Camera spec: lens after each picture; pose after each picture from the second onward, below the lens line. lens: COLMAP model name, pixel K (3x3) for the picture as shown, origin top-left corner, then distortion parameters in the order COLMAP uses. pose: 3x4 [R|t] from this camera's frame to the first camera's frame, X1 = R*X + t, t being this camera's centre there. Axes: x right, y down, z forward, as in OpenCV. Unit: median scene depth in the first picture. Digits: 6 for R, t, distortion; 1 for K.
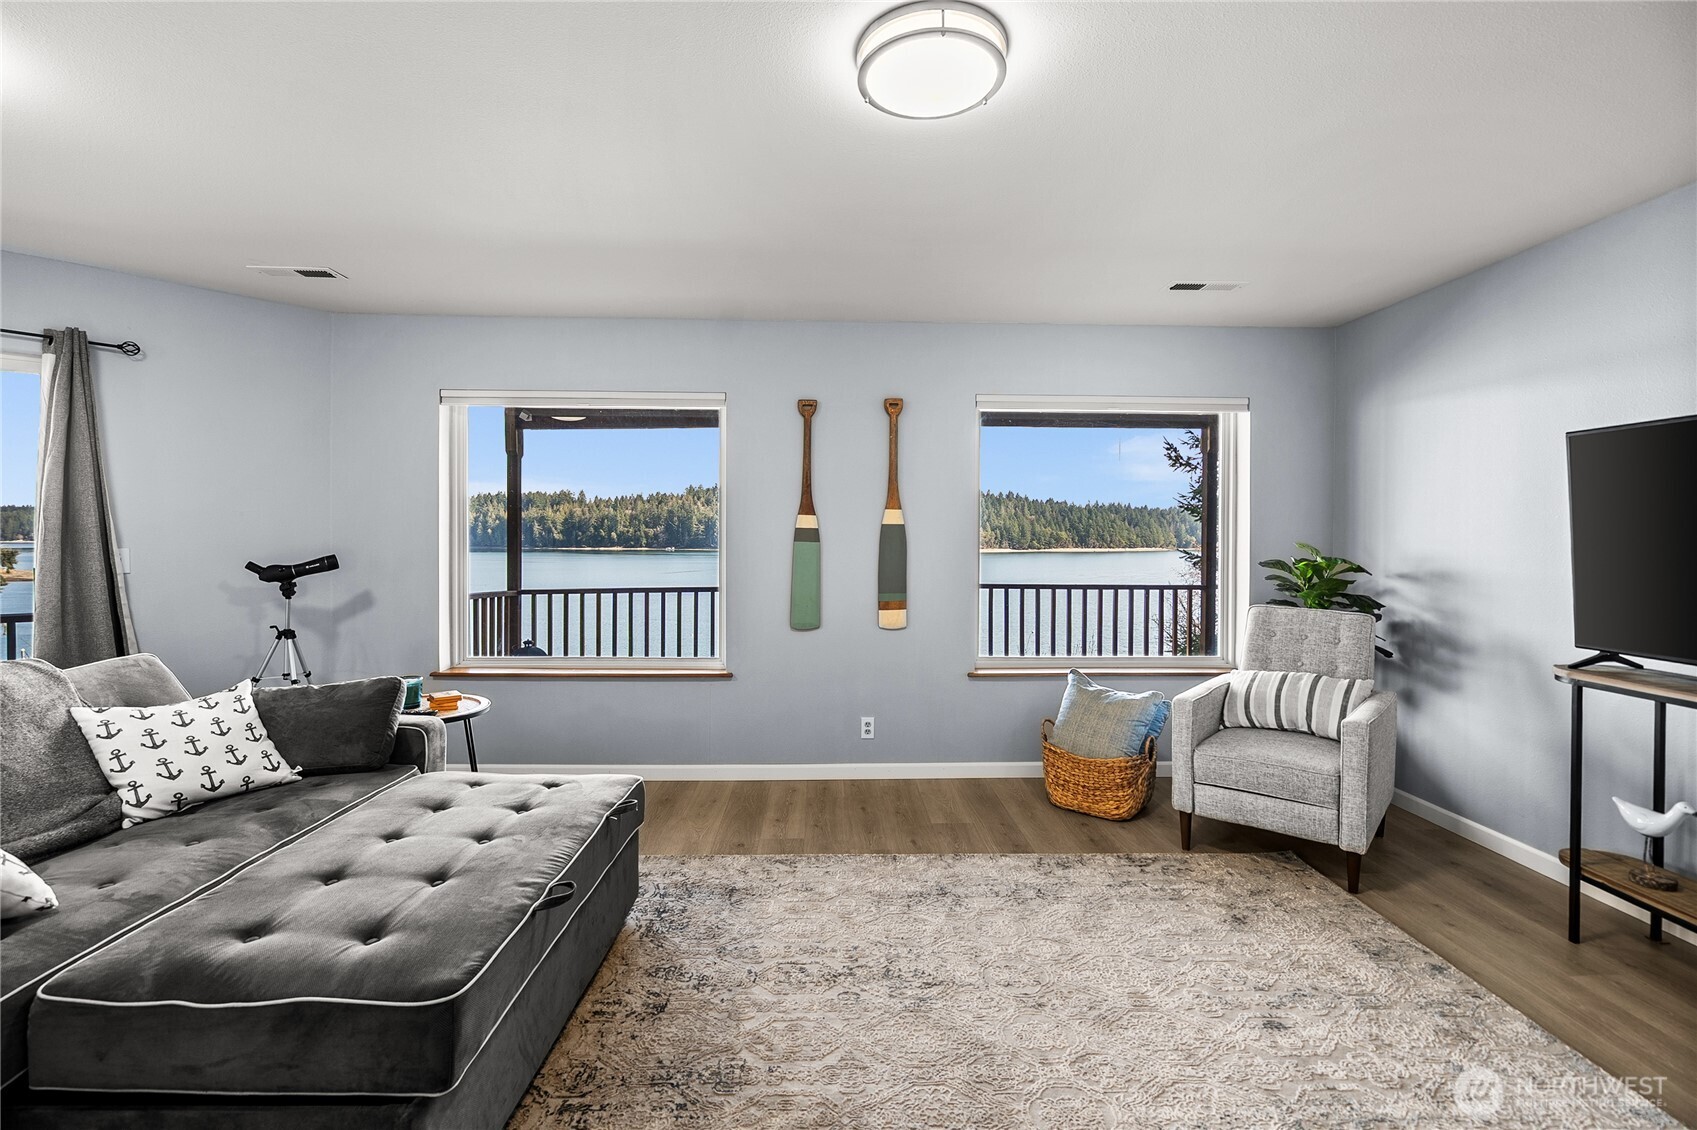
lens RADIAL K [[764.6, 0, 845.4], [0, 764.6, 544.5], [0, 0, 1]] dist [-0.006150, 0.001259]
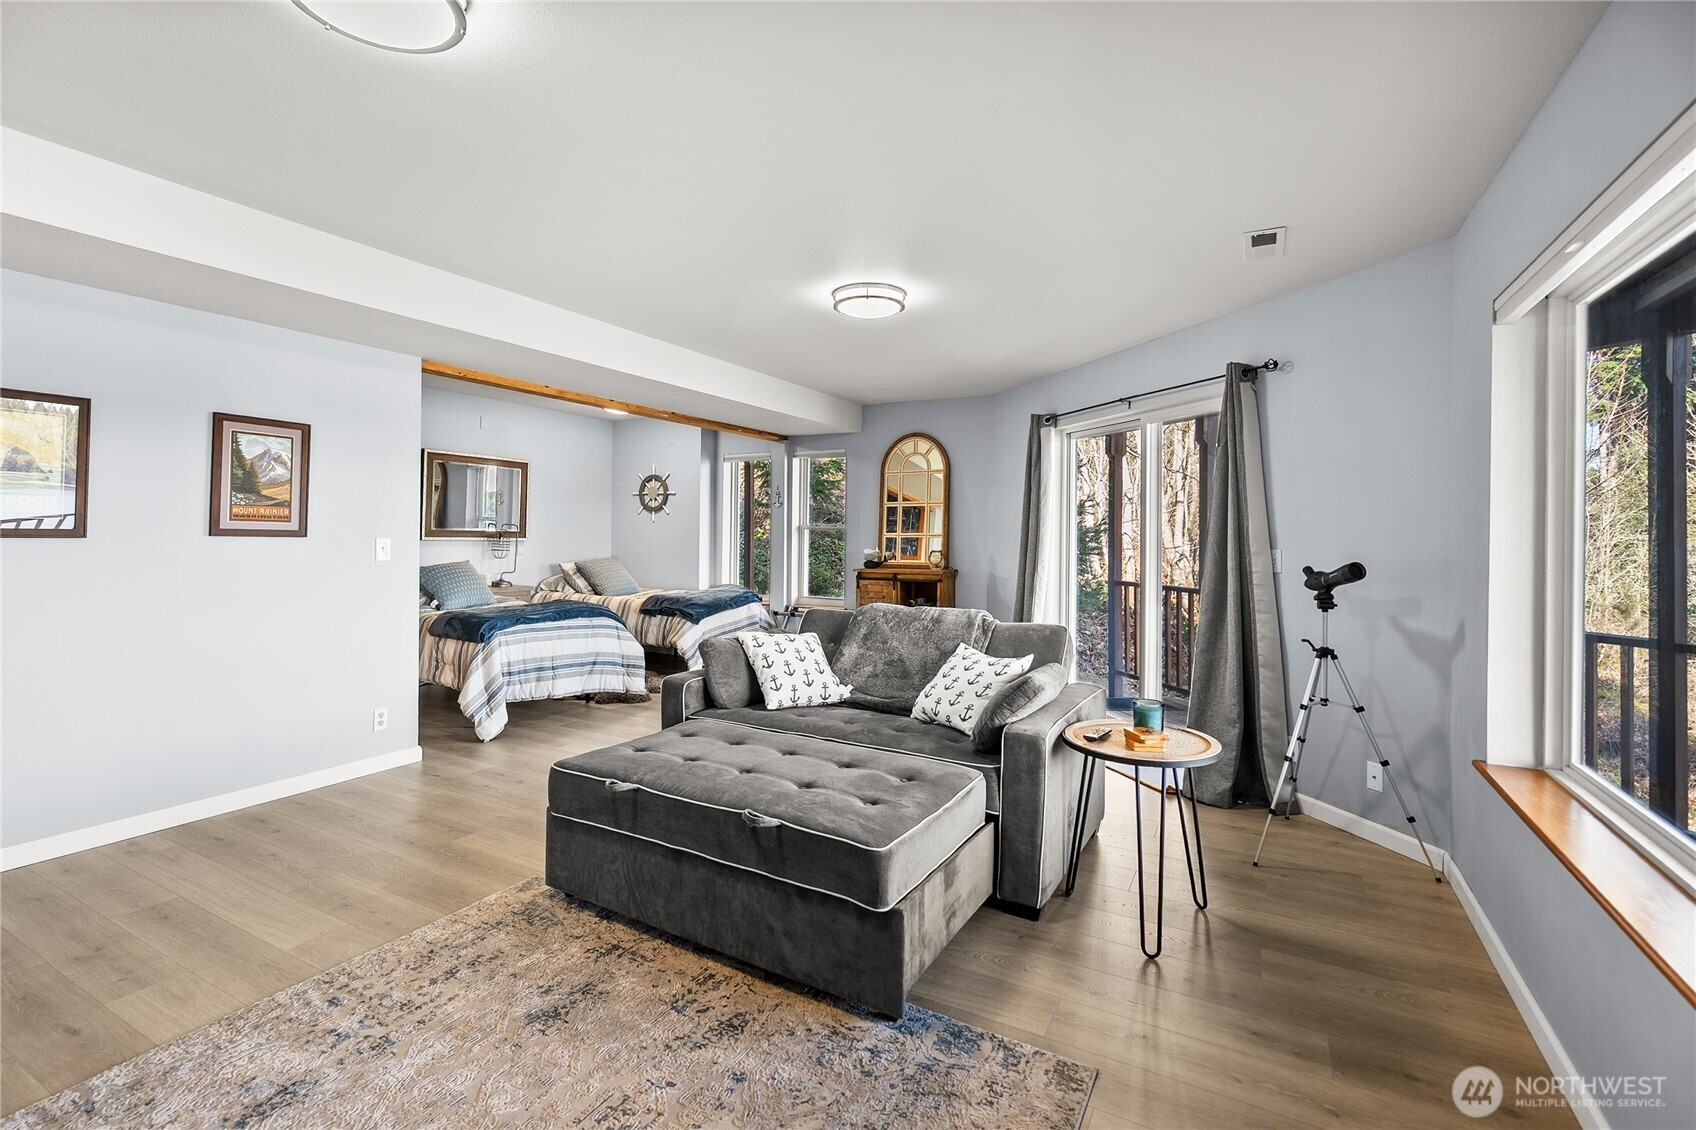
lens RADIAL K [[780.9, 0, 842.2], [0, 780.9, 527.0], [0, 0, 1]] dist [-0.001710, 0.000029]
pose [[-0.517245, -0.012603, -0.855744, 0.303279], [-0.022568, 0.999745, -0.001083, -0.011064], [0.855540, 0.018753, -0.517398, 0.989226]]
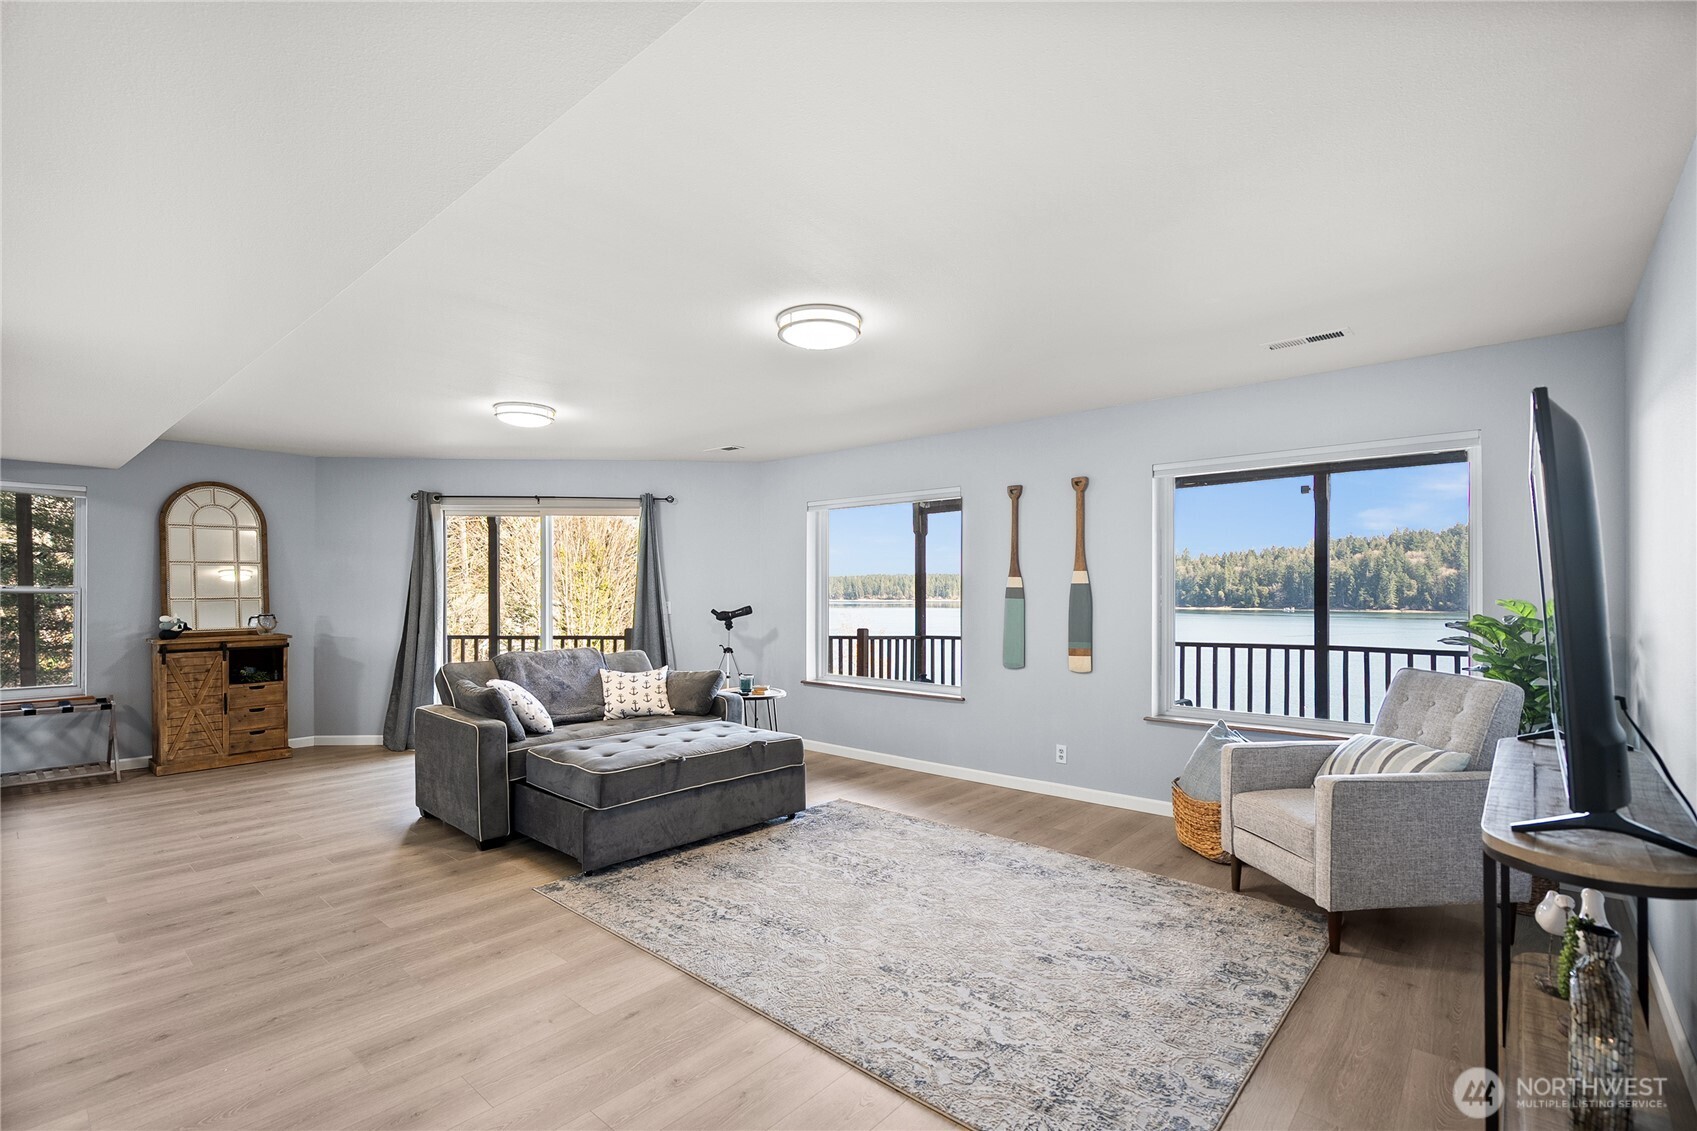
lens RADIAL K [[771.8, 0, 845.5], [0, 771.8, 593.0], [0, 0, 1]] dist [-0.000407, 0.000405]
pose [[0.731393, -0.004821, -0.681940, 0.696943], [-0.004707, 0.999916, -0.012117, 0.004957], [0.681940, 0.012072, 0.731308, -0.131761]]
